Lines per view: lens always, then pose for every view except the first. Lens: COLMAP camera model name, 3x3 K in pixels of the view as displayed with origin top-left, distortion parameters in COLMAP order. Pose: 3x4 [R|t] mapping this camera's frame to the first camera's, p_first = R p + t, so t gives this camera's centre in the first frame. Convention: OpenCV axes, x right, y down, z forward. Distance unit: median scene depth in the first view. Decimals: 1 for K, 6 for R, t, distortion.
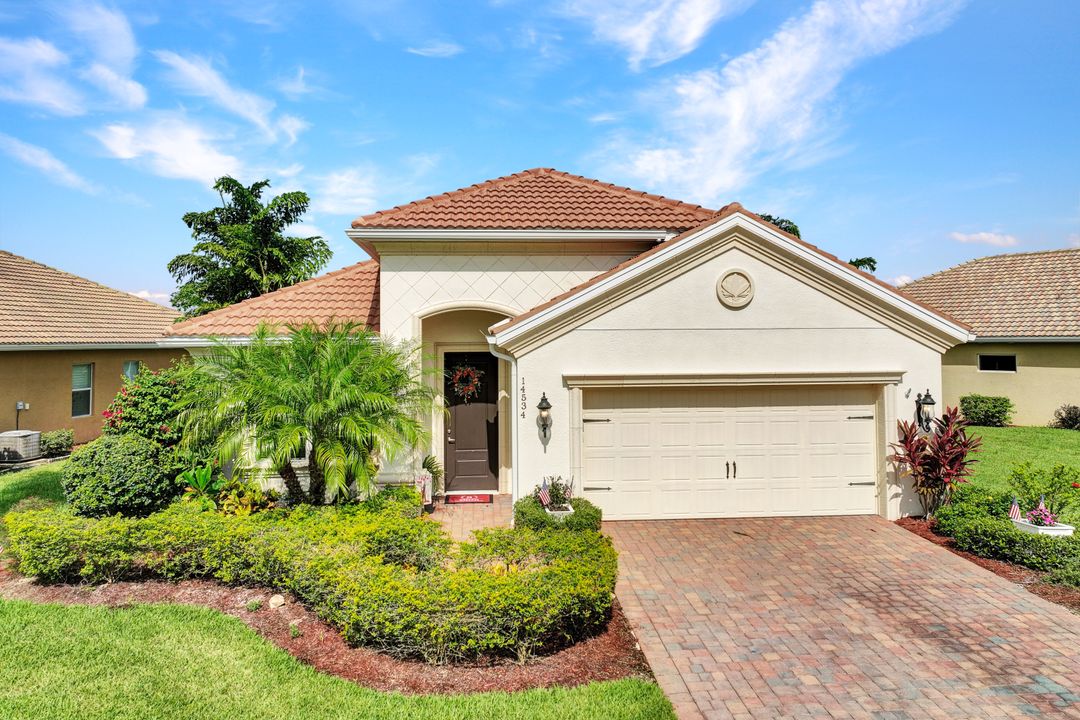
lens RADIAL K [[749.7, 0, 540.0], [0, 749.7, 360.0], [0, 0, 1]] dist [0.004246, 0.001146]
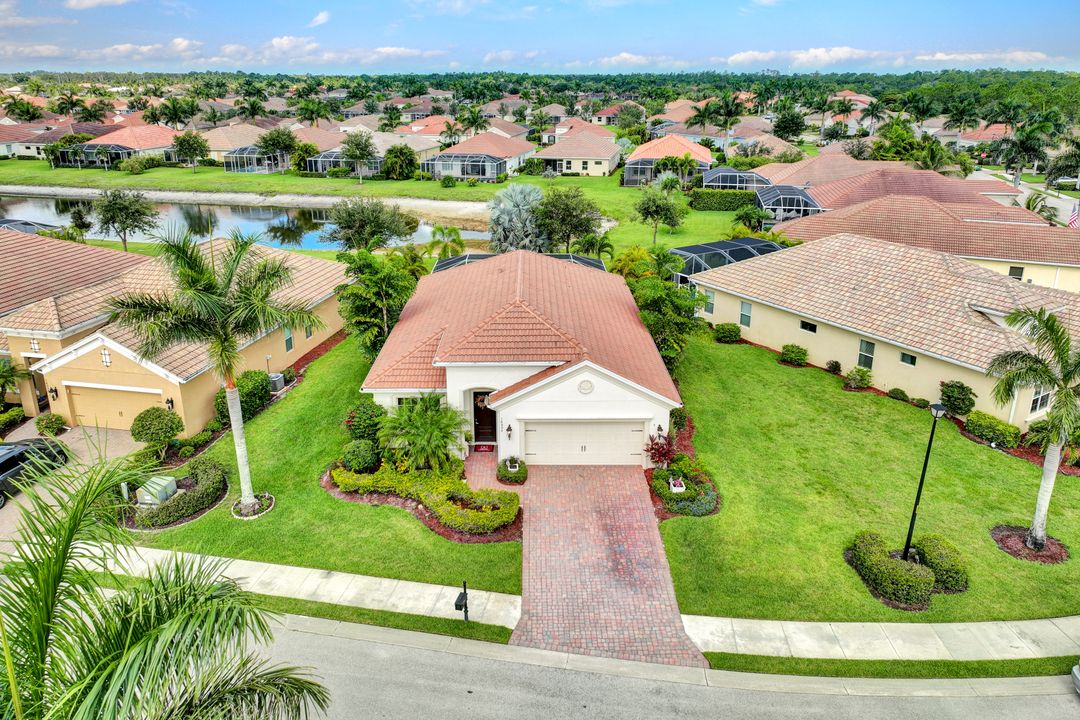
lens RADIAL K [[749.7, 0, 540.0], [0, 749.7, 360.0], [0, 0, 1]] dist [0.004246, 0.001146]
pose [[0.996456, 0.039650, -0.074181, 0.299086], [-0.010827, 0.935050, 0.354349, -1.101079], [0.083413, -0.352291, 0.932166, -1.370268]]
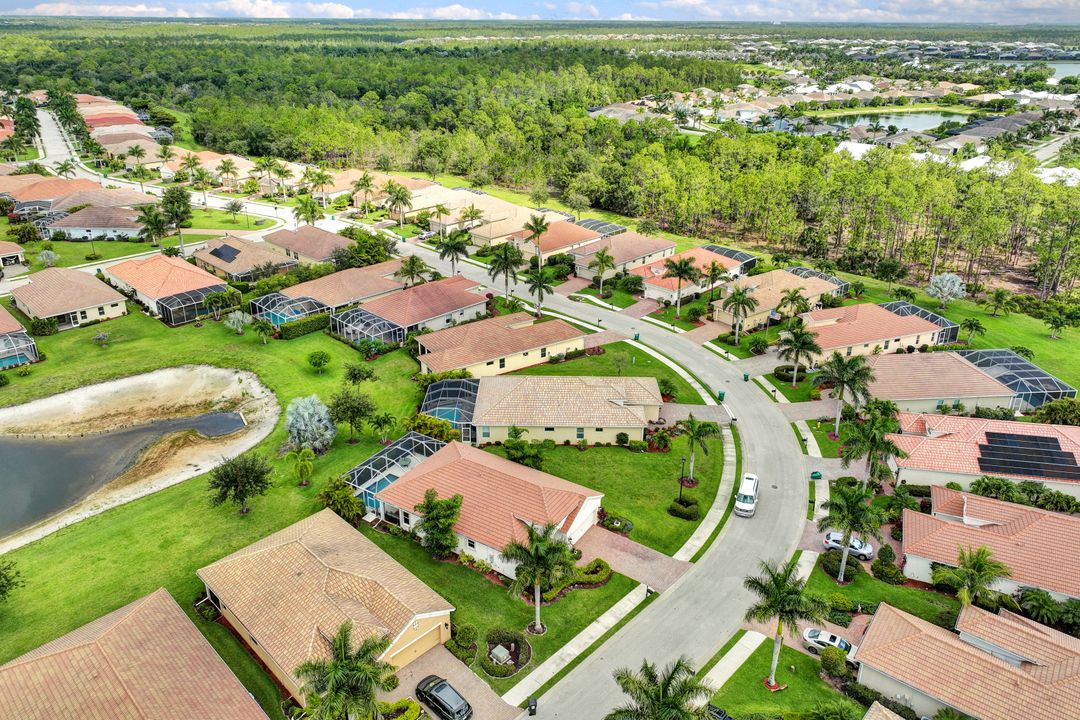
lens RADIAL K [[749.7, 0, 540.0], [0, 749.7, 360.0], [0, 0, 1]] dist [0.004246, 0.001146]
pose [[0.621232, -0.309130, 0.720076, -4.167910], [-0.010193, 0.915637, 0.401878, -3.794534], [-0.783561, -0.256999, 0.565671, -1.982069]]
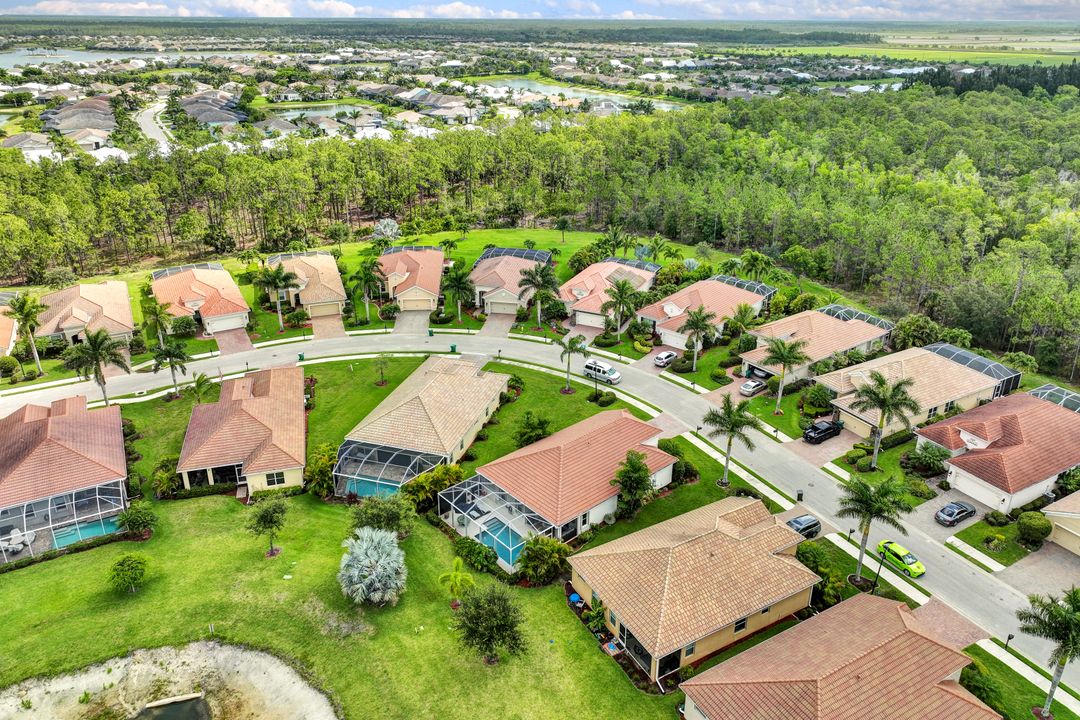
lens RADIAL K [[749.7, 0, 540.0], [0, 749.7, 360.0], [0, 0, 1]] dist [0.004246, 0.001146]
pose [[-0.580512, -0.329252, 0.744714, -4.772109], [0.011770, 0.911111, 0.411994, -3.845658], [-0.814167, 0.247932, -0.525035, 5.606301]]
